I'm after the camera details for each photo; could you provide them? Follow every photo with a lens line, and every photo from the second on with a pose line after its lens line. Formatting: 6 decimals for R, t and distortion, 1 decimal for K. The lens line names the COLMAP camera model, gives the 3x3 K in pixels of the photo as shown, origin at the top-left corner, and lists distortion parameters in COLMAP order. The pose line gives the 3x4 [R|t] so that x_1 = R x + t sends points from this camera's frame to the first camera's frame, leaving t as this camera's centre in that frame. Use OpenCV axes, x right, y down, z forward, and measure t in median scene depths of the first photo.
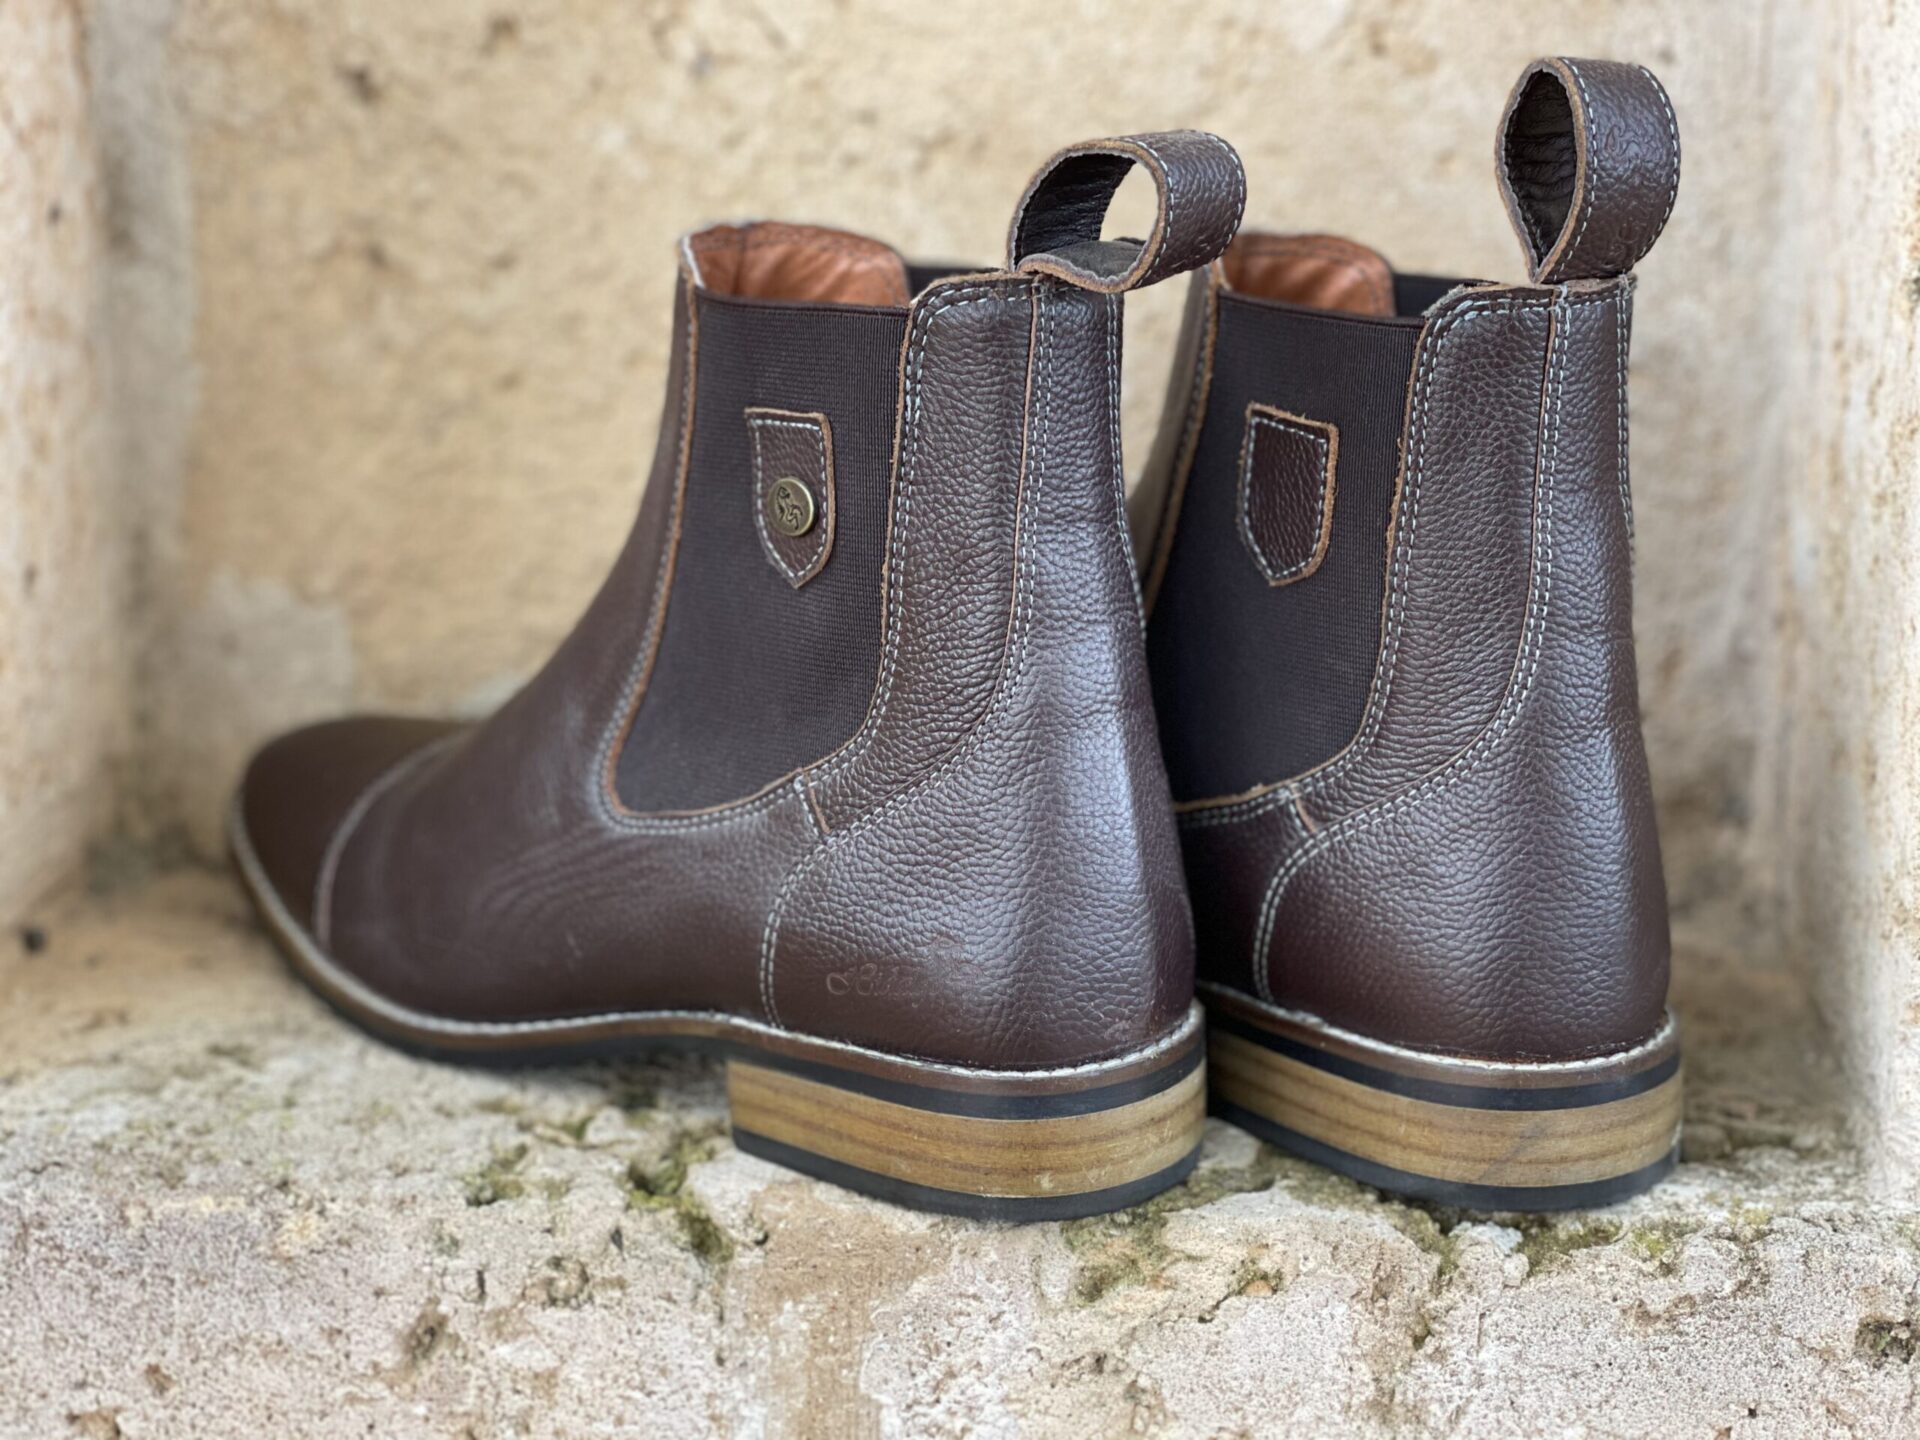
lens RADIAL K [[3535.6, 0, 1011.4], [0, 3535.6, 722.0], [0, 0, 1]] dist [0.143549, 0.000000]
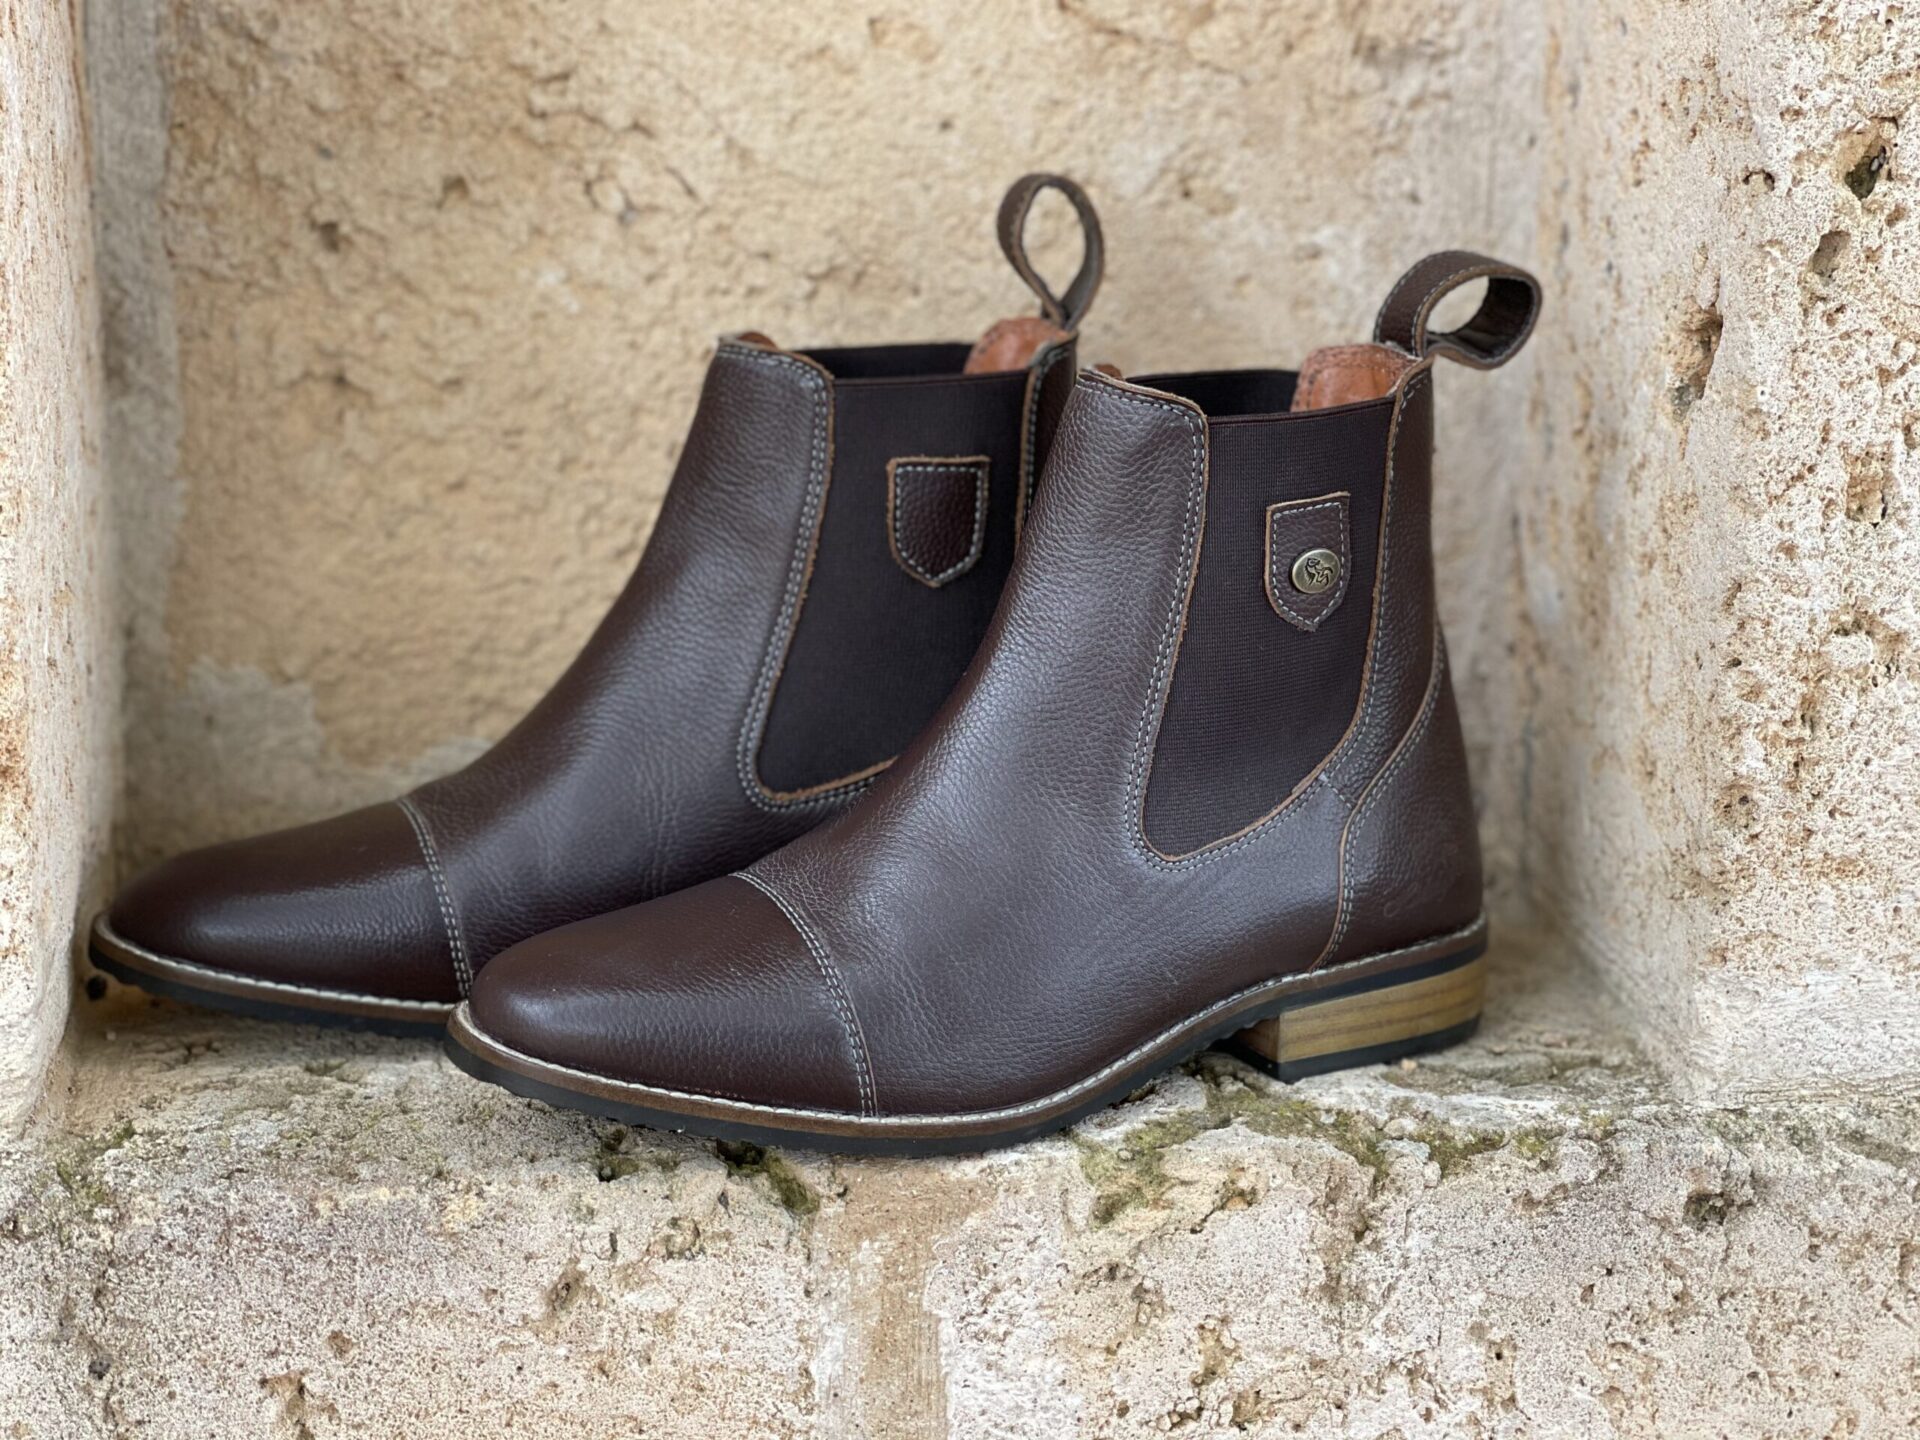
lens RADIAL K [[3535.6, 0, 988.6], [0, 3535.6, 719.7], [0, 0, 1]] dist [0.143549, 0.000000]
pose [[0.981100, -0.044405, 0.188336, -0.242893], [0.044021, 0.999011, 0.006225, -0.023576], [-0.188426, 0.002184, 0.982085, -0.219364]]
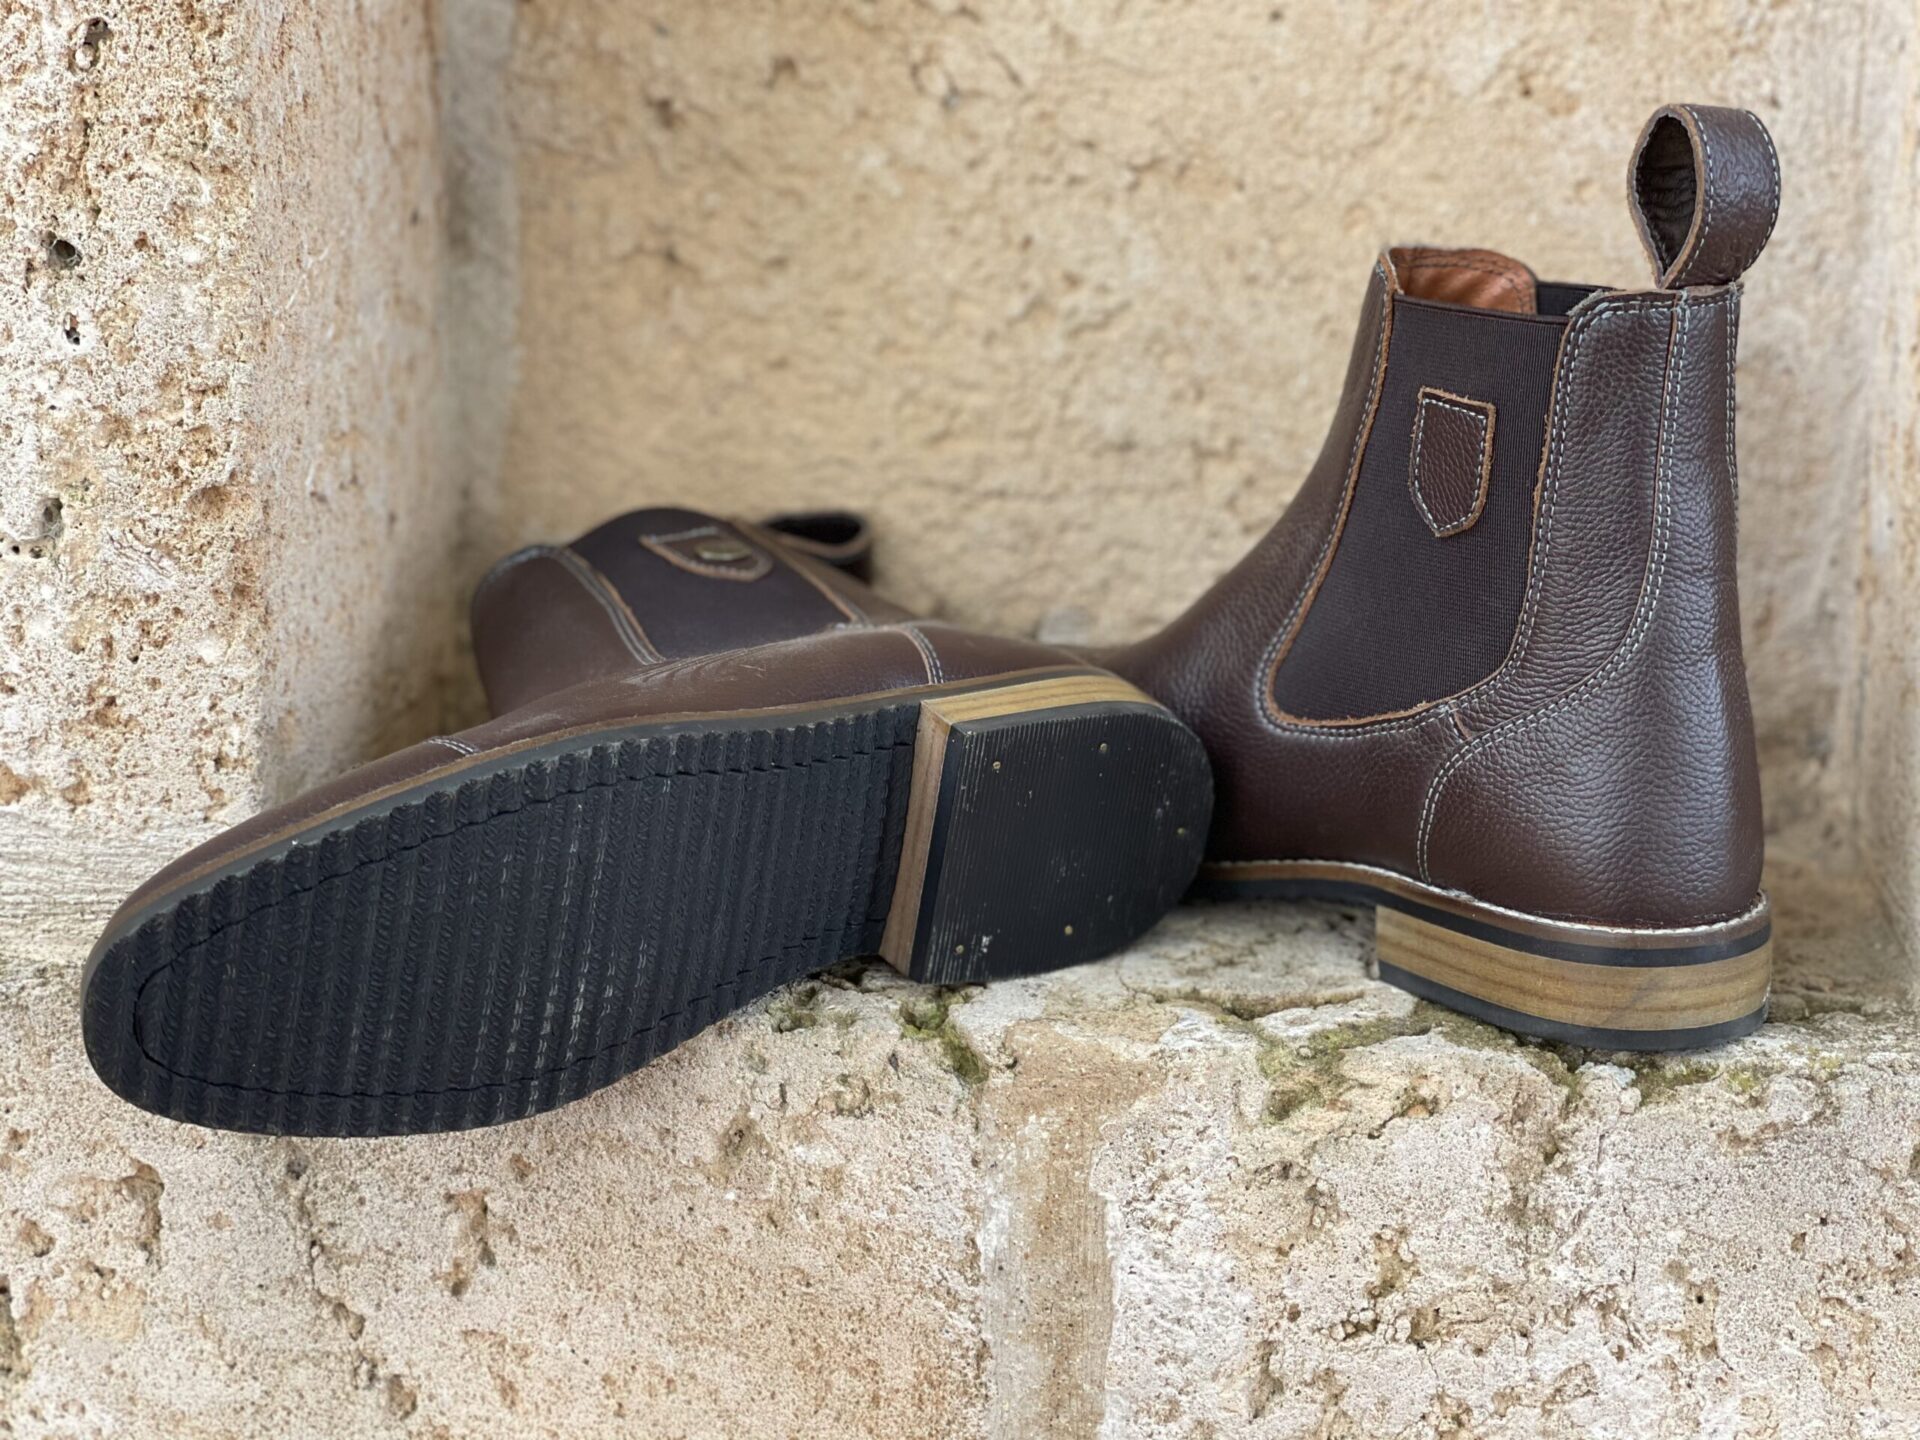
lens RADIAL K [[3535.6, 0, 1009.5], [0, 3535.6, 722.2], [0, 0, 1]] dist [0.143549, 0.000000]
pose [[0.999554, 0.017807, -0.023981, -0.043440], [-0.017833, 0.999841, -0.000872, 0.028632], [0.023962, 0.001299, 0.999712, -0.221578]]
